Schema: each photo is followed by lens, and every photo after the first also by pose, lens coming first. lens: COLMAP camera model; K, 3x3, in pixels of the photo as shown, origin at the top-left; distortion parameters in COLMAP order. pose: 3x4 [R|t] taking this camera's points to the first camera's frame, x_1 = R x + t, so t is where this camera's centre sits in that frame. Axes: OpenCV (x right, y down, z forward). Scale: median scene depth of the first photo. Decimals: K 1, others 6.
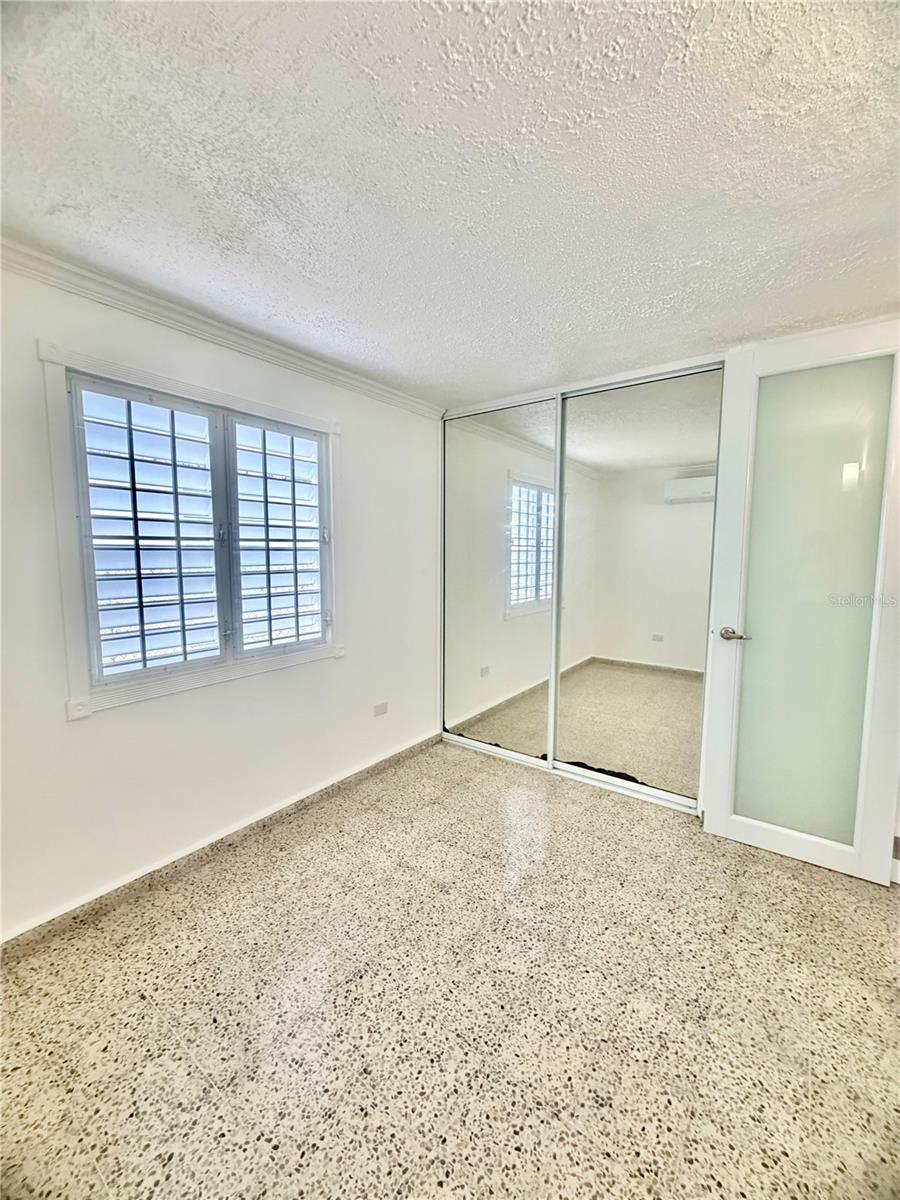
lens RADIAL K [[481.9, 0, 447.7], [0, 481.9, 591.8], [0, 0, 1]] dist [-0.003677, -0.000576]
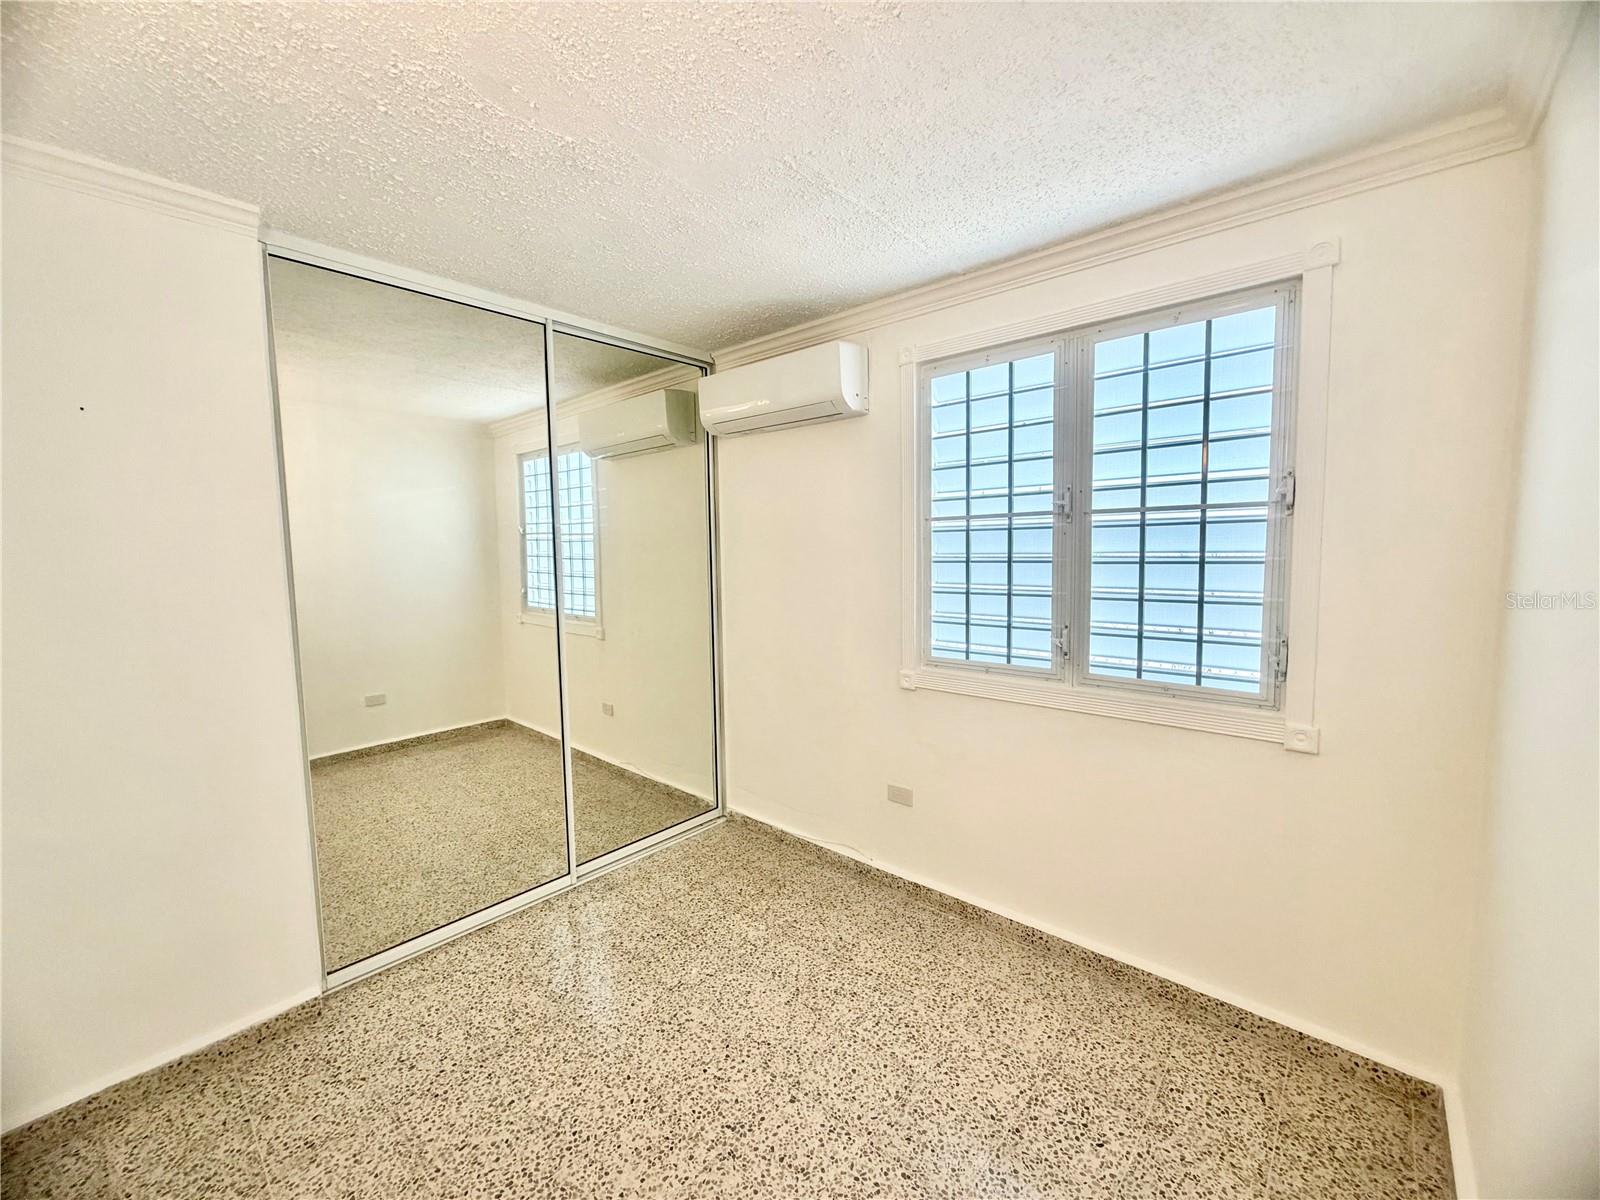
lens RADIAL K [[642.6, 0, 790.1], [0, 642.6, 602.8], [0, 0, 1]] dist [-0.003677, -0.000576]
pose [[-0.101018, 0.098959, -0.989951, 0.532322], [-0.054699, 0.992983, 0.104843, -0.052506], [0.993380, 0.064740, -0.094896, 0.676524]]
